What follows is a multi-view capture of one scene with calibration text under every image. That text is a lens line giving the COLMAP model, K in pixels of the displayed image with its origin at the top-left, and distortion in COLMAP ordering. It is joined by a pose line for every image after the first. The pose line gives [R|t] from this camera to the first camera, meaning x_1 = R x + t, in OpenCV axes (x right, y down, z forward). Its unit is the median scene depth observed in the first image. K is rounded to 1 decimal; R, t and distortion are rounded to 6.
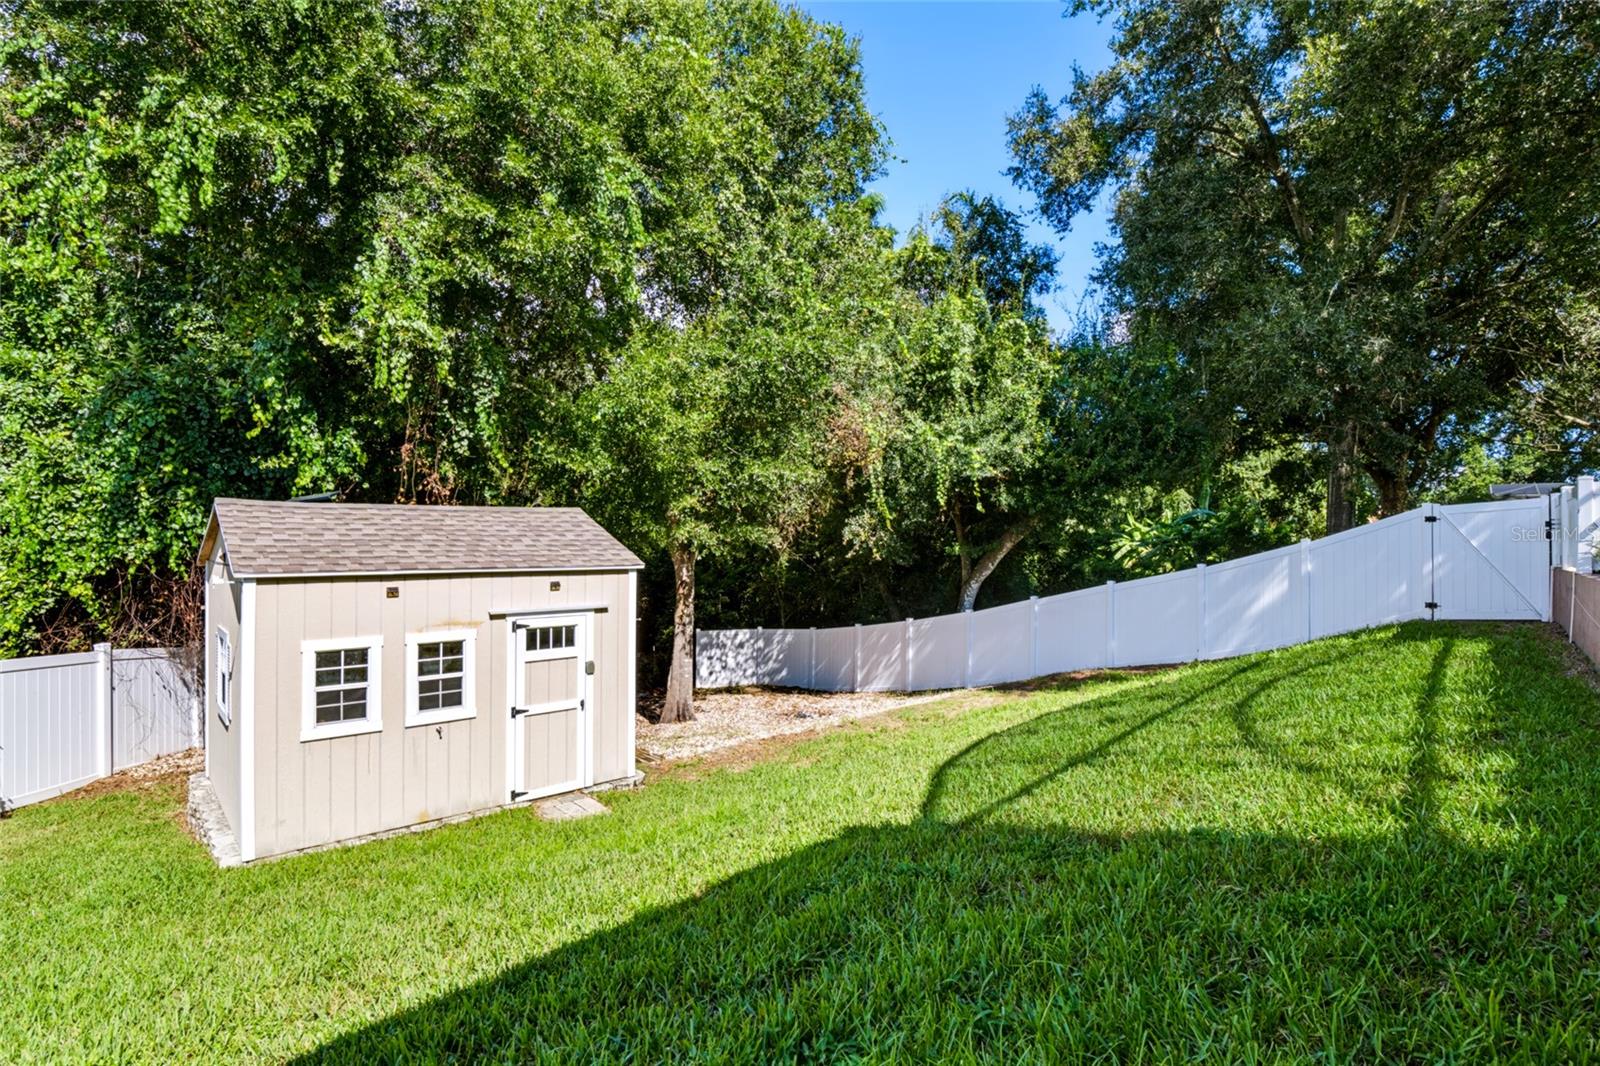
lens RADIAL K [[800.7, 0, 800.0], [0, 800.7, 533.0], [0, 0, 1]] dist [-0.024485, -0.000084]
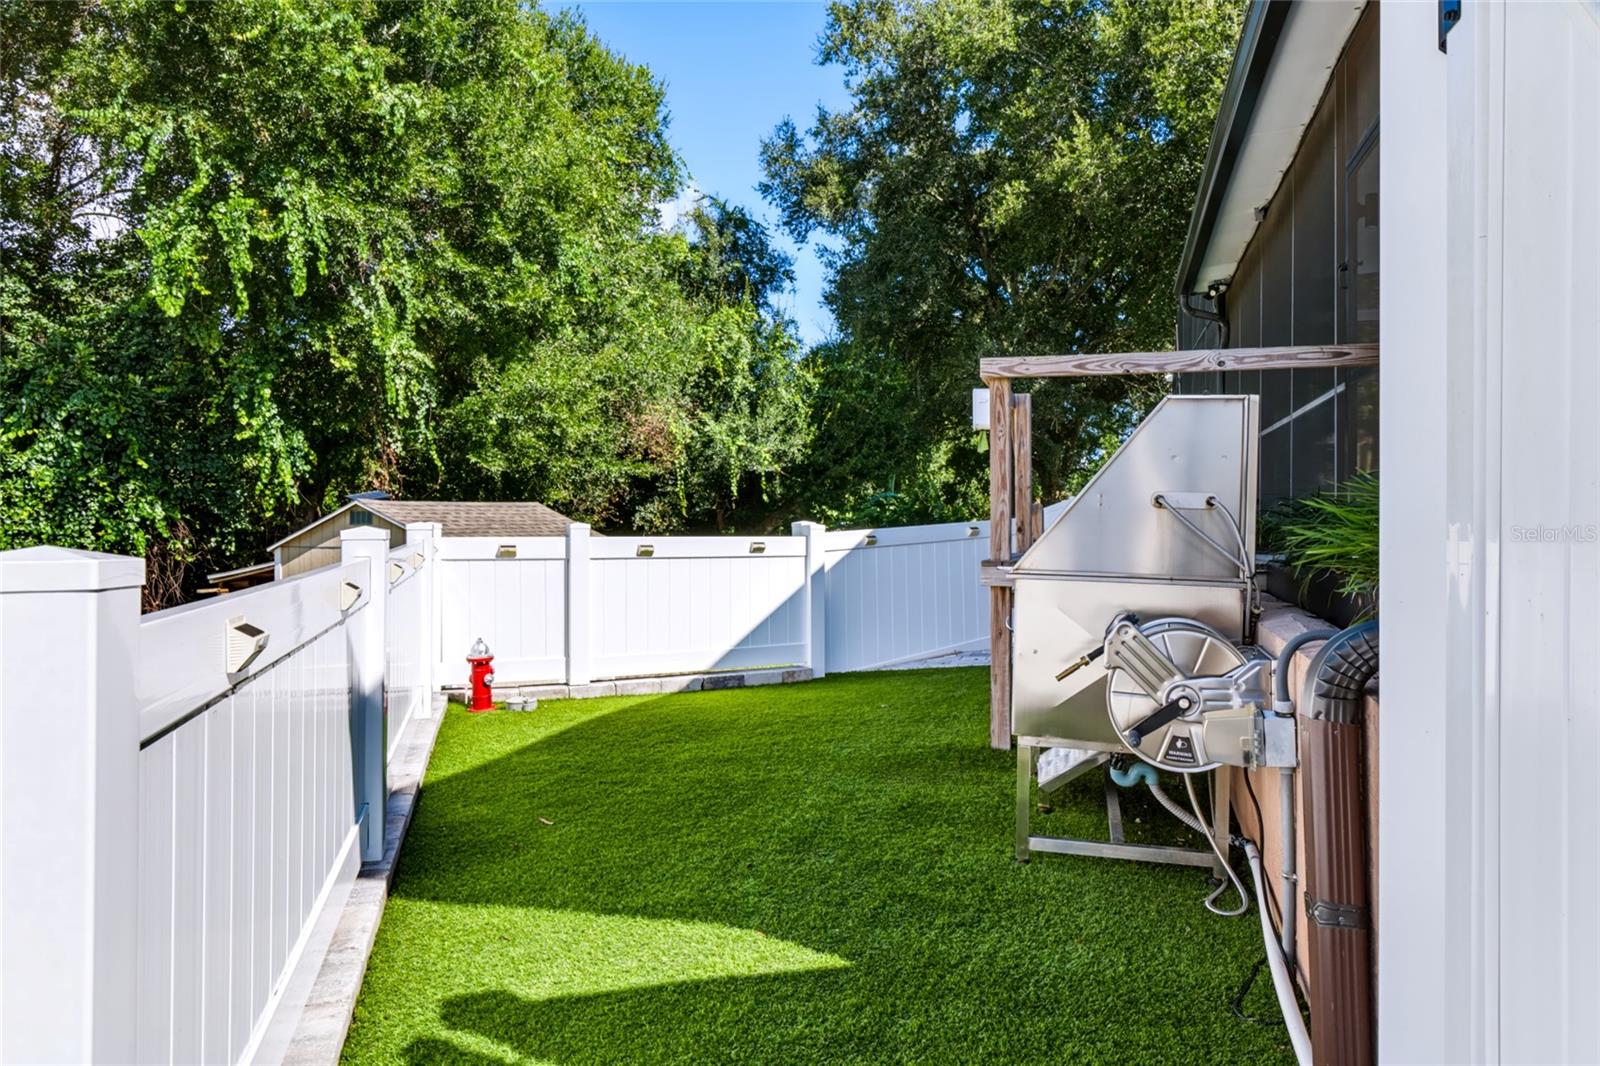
lens RADIAL K [[1124.0, 0, 800.0], [0, 1124.0, 533.0], [0, 0, 1]] dist [0.001617, 0.000599]
pose [[0.906949, -0.011706, 0.421079, -0.406365], [0.005072, 0.999845, 0.016870, -0.006031], [-0.421211, -0.013164, 0.906867, -0.509530]]
